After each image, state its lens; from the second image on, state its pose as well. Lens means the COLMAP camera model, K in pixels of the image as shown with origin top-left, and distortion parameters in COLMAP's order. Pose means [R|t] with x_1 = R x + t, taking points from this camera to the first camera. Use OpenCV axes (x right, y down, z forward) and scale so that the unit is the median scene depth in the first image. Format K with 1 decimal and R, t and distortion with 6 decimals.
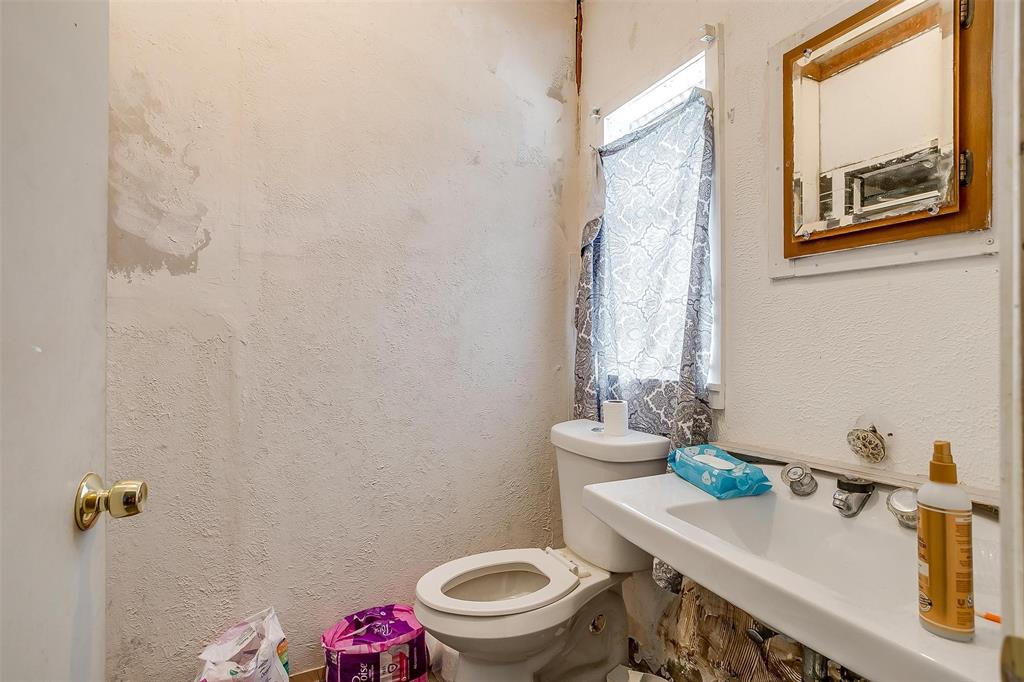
lens RADIAL K [[506.4, 0, 509.1], [0, 506.4, 326.9], [0, 0, 1]] dist [-0.056493, 0.030513]
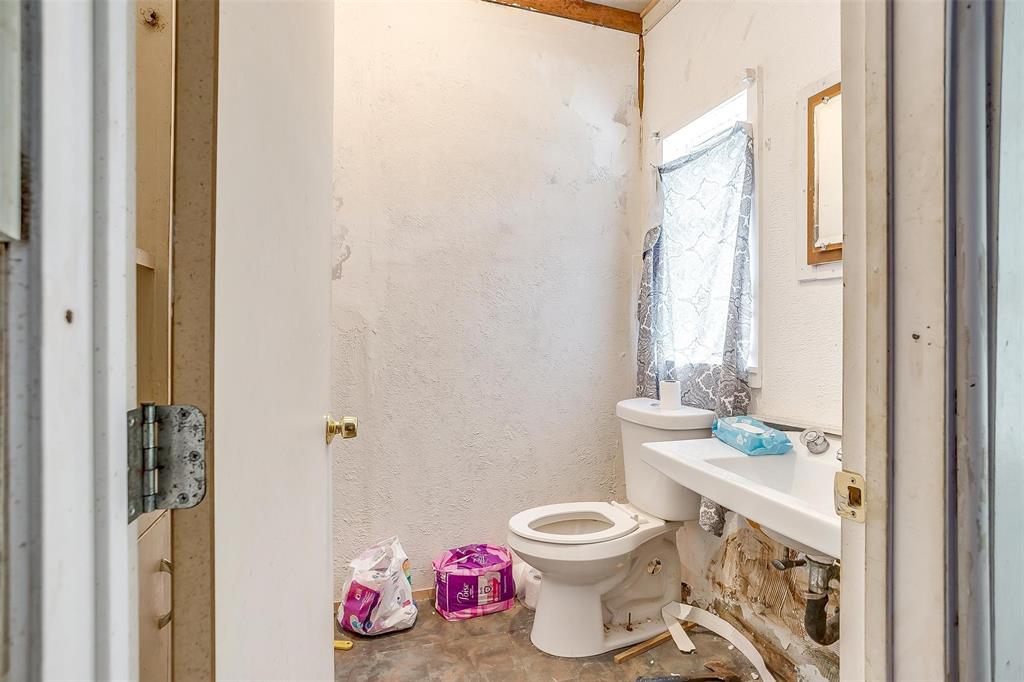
lens RADIAL K [[506.4, 0, 509.1], [0, 506.4, 326.9], [0, 0, 1]] dist [-0.056493, 0.030513]
pose [[0.991503, 0.000898, -0.130079, -0.015749], [0.001316, 0.999856, 0.016935, -0.004024], [0.130075, -0.016962, 0.991359, -0.244816]]
